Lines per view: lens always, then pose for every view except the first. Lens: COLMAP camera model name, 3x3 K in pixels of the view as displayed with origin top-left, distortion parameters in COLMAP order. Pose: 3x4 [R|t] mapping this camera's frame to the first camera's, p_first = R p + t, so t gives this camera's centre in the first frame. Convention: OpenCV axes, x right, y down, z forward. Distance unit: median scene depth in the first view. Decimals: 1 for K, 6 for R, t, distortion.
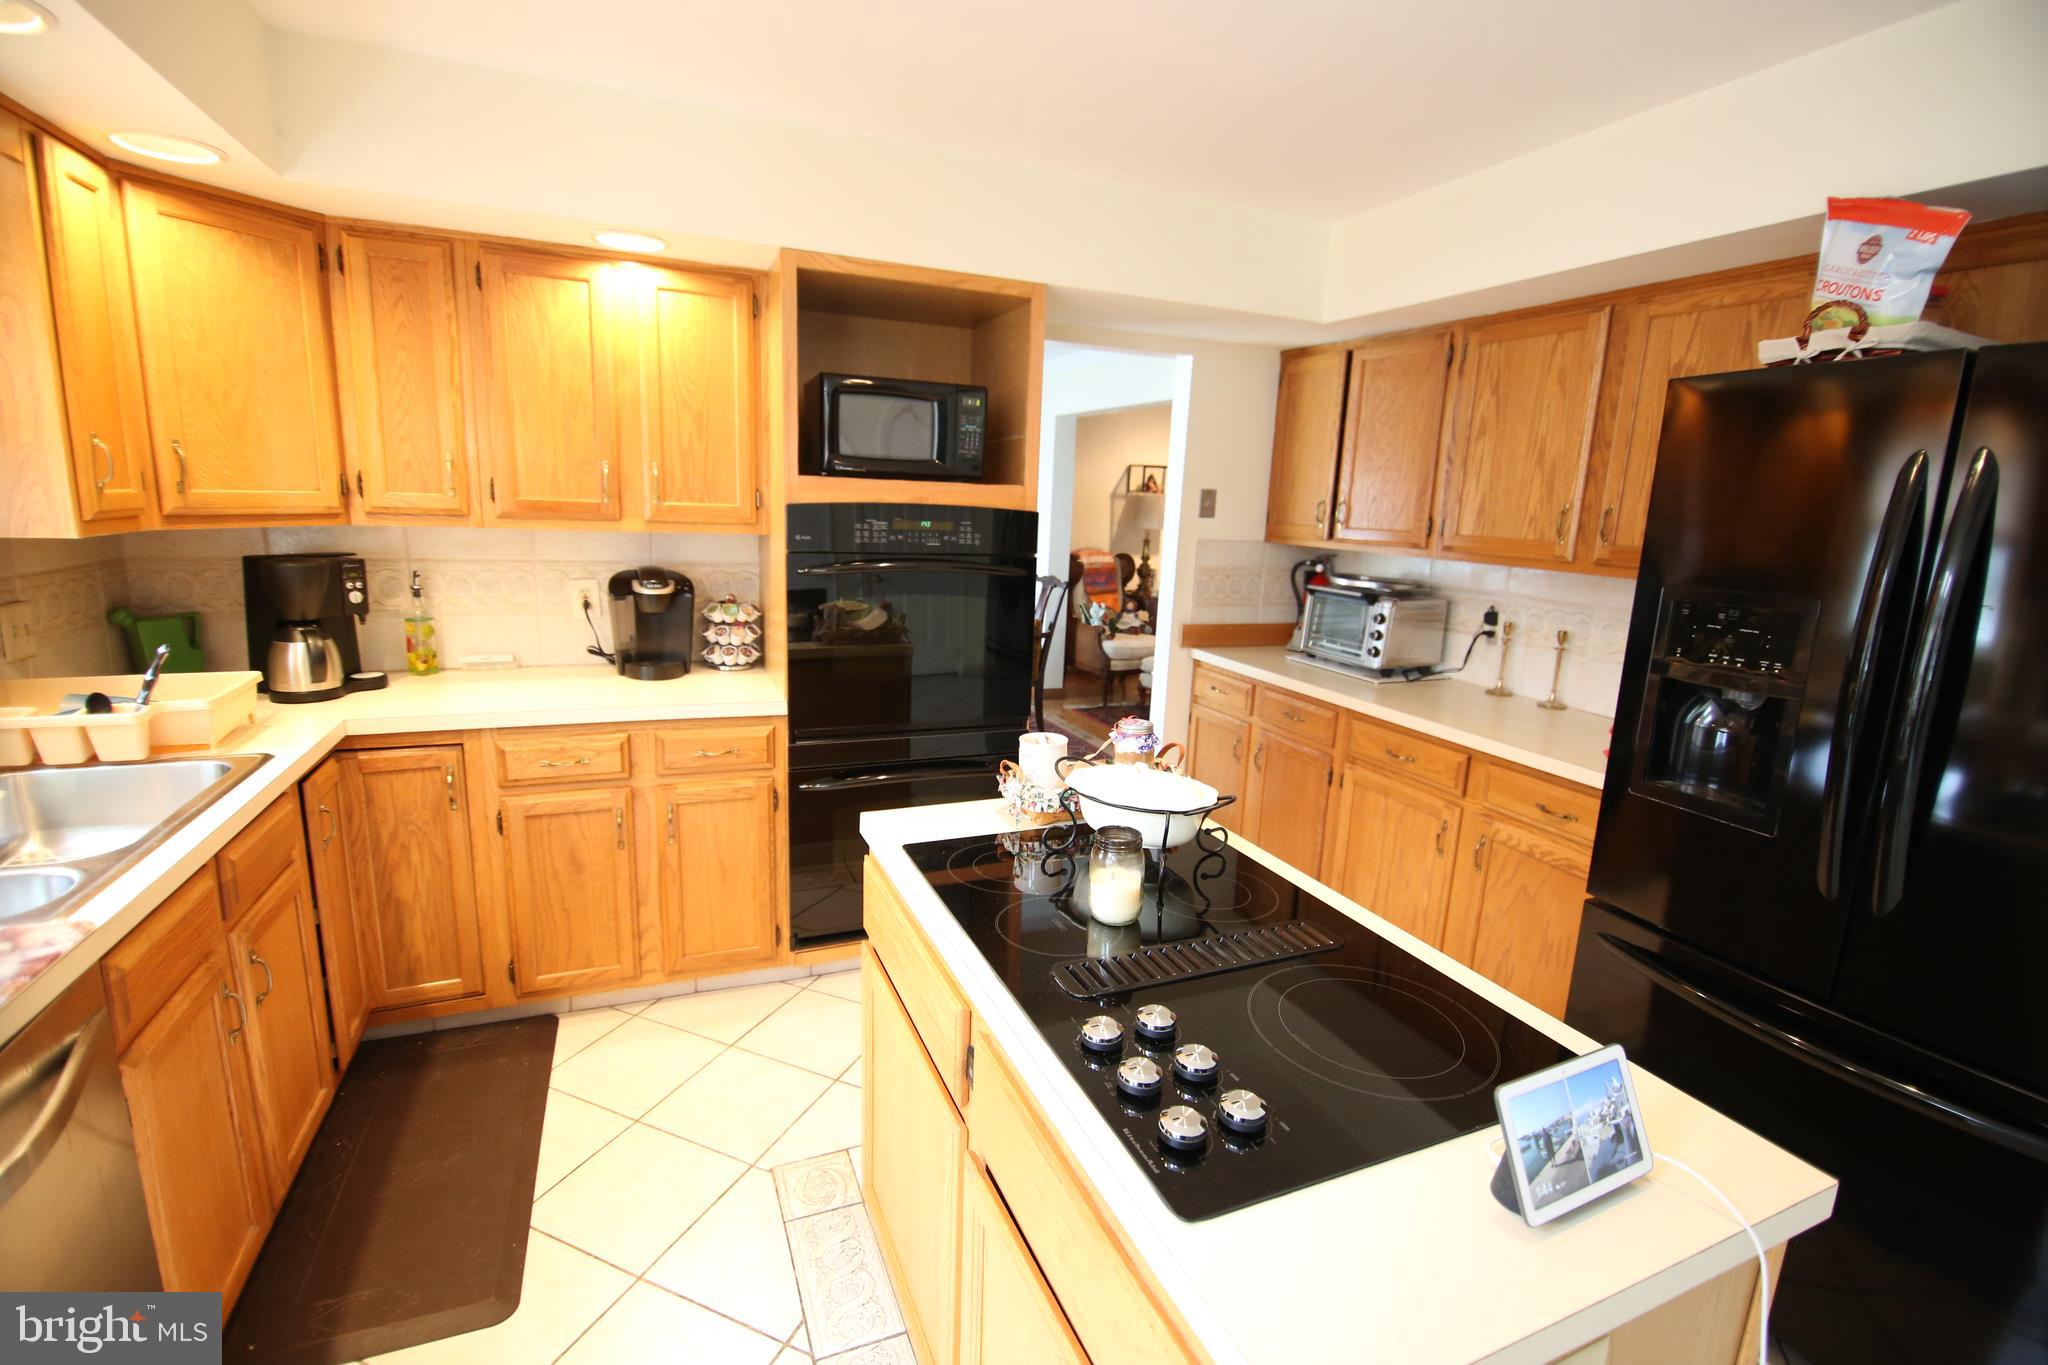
lens RADIAL K [[911.1, 0, 1026.2], [0, 911.1, 673.8], [0, 0, 1]] dist [-0.005204, -0.009169]
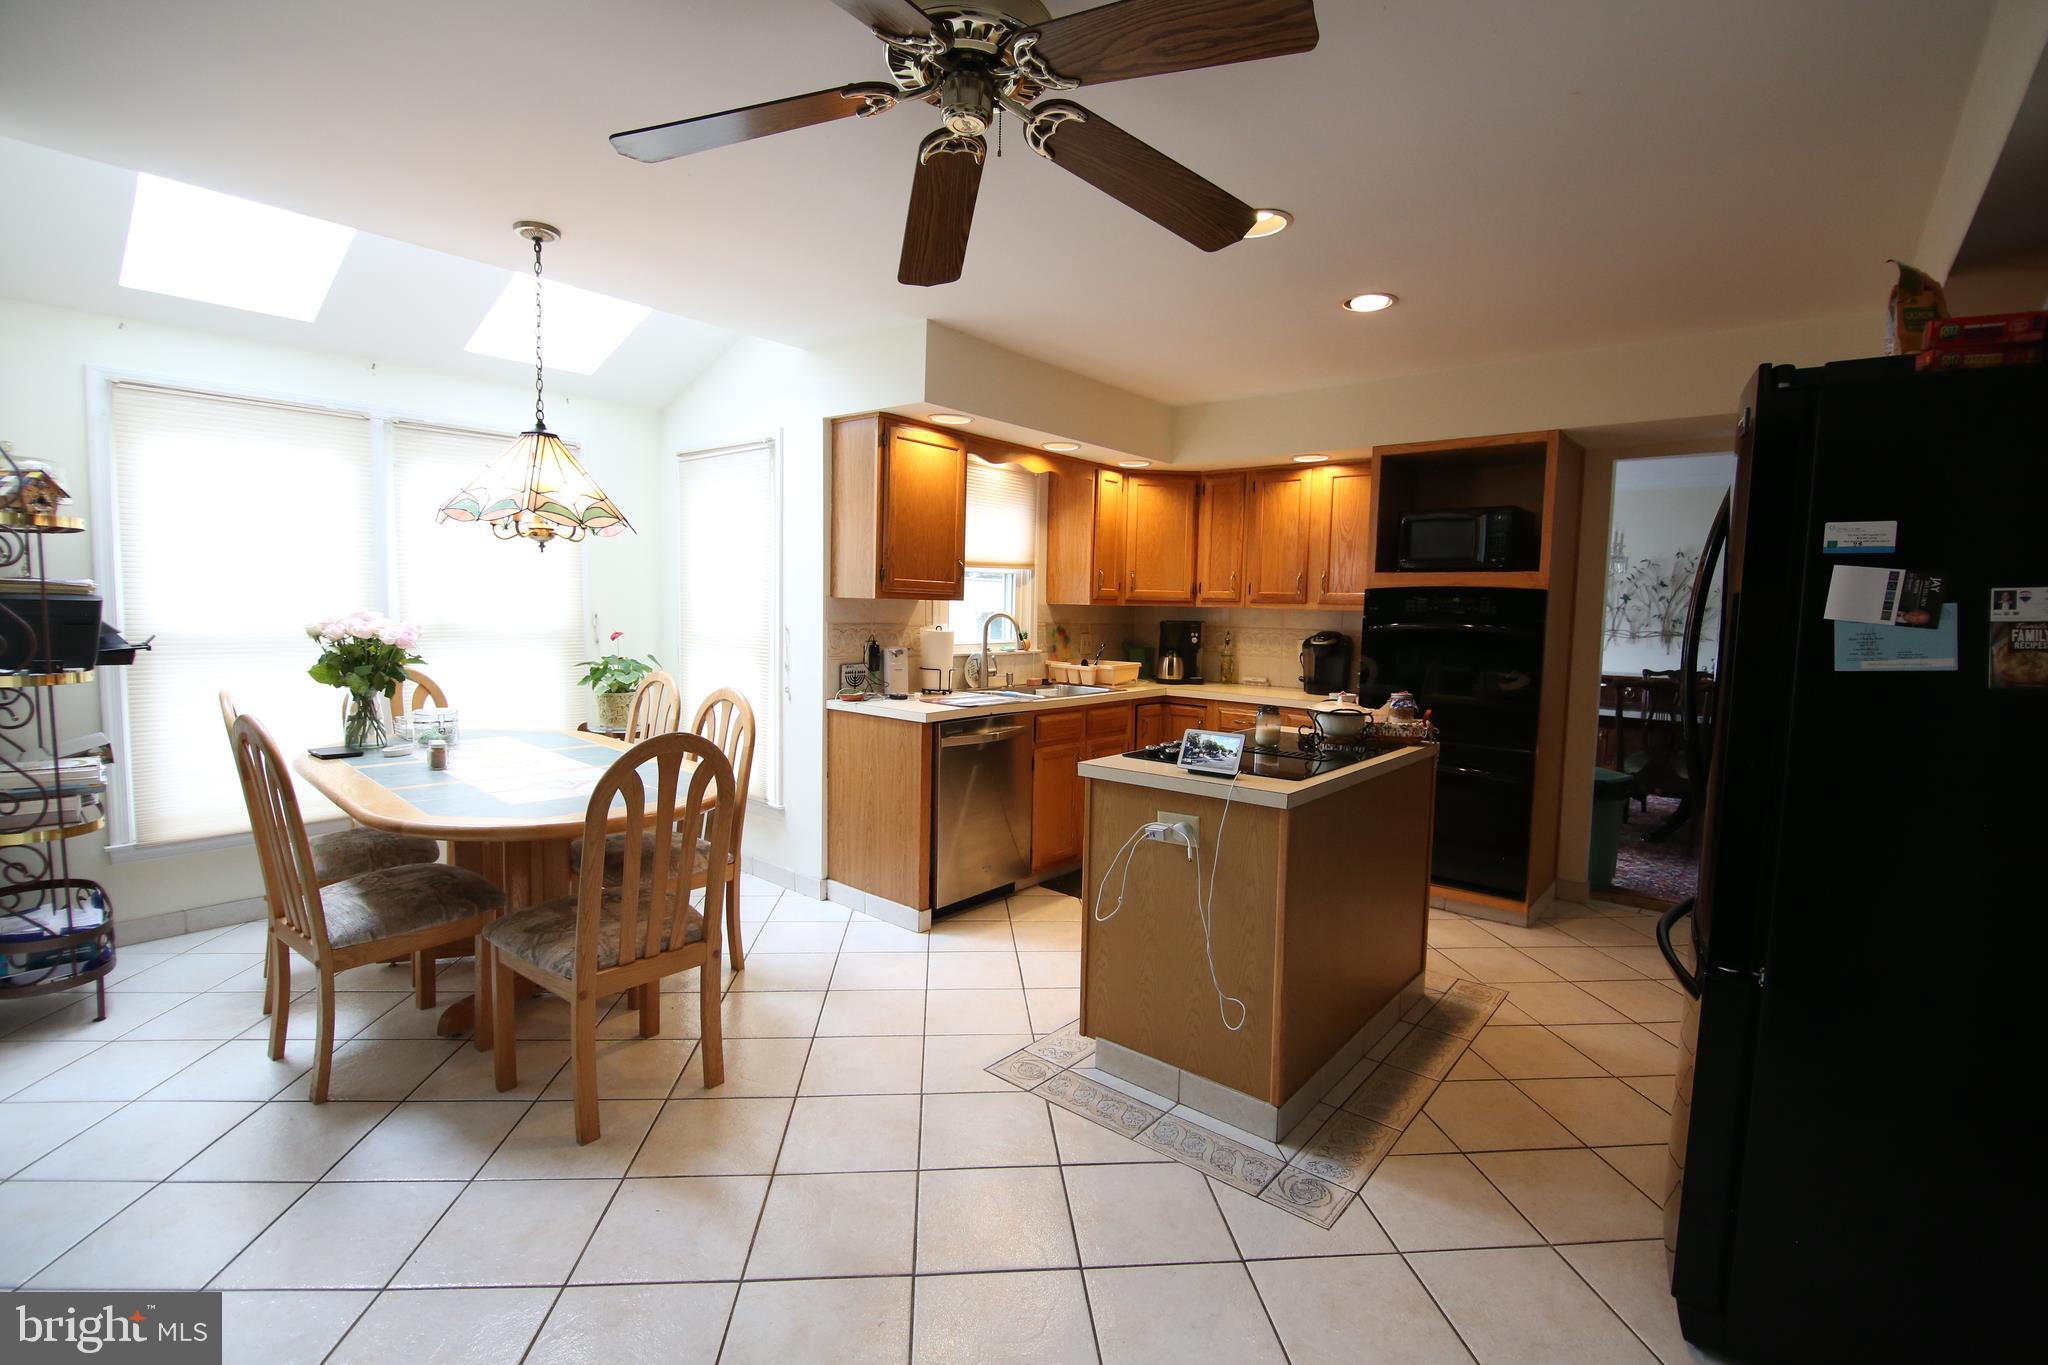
lens RADIAL K [[911.1, 0, 1025.8], [0, 911.1, 676.8], [0, 0, 1]] dist [-0.005204, -0.009169]
pose [[0.448725, 0.037310, -0.892891, 0.998359], [-0.174388, 0.983577, -0.046540, 0.168822], [0.876490, 0.176593, 0.447861, -0.299217]]
